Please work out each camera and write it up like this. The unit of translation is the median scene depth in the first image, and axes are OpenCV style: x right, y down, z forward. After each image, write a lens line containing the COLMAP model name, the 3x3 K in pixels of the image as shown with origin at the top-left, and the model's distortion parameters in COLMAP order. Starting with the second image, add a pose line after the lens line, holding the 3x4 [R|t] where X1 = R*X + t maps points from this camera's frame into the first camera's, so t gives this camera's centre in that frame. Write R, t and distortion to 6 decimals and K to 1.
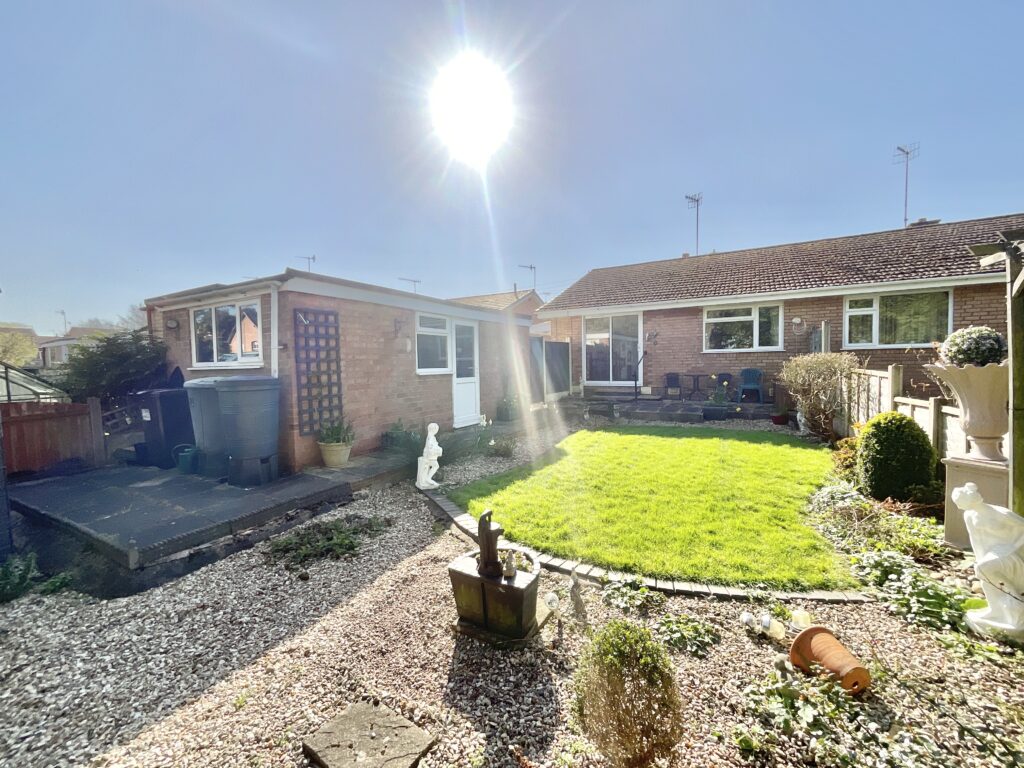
lens RADIAL K [[417.3, 0, 506.5], [0, 417.3, 381.9], [0, 0, 1]] dist [-0.003370, 0.000173]
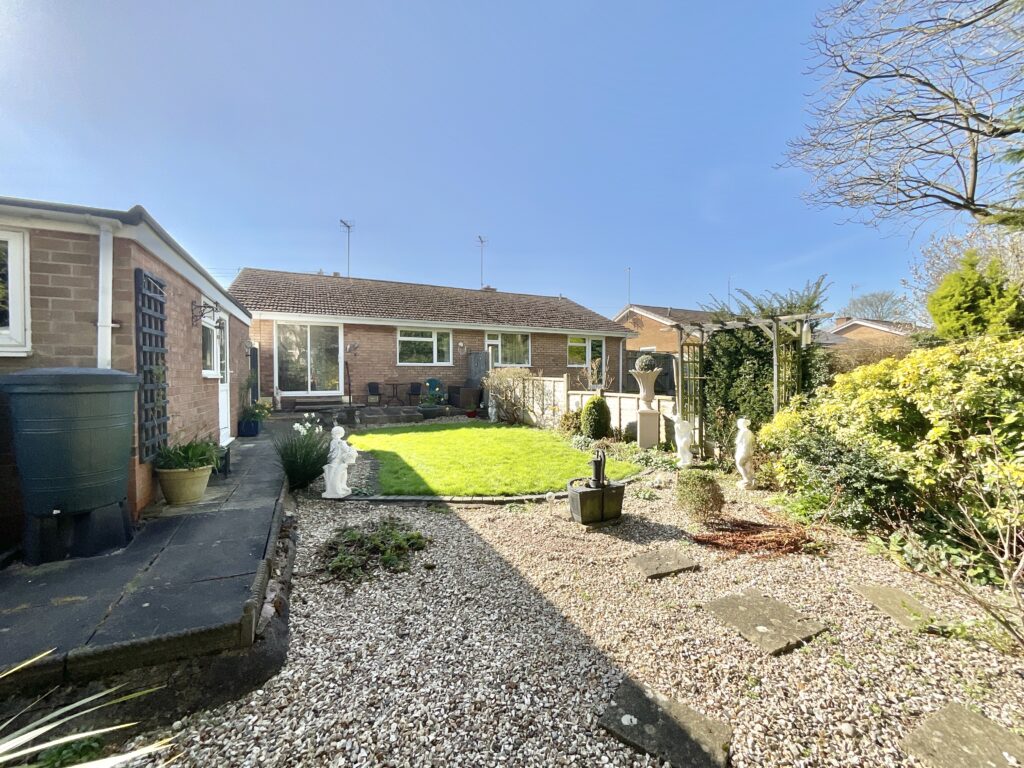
lens RADIAL K [[417.3, 0, 510.2], [0, 417.3, 381.7], [0, 0, 1]] dist [-0.003370, 0.000173]
pose [[0.568738, 0.006579, 0.822493, -0.411566], [0.024912, 0.999371, -0.025220, 0.018872], [-0.822142, 0.034833, 0.568216, 0.087560]]
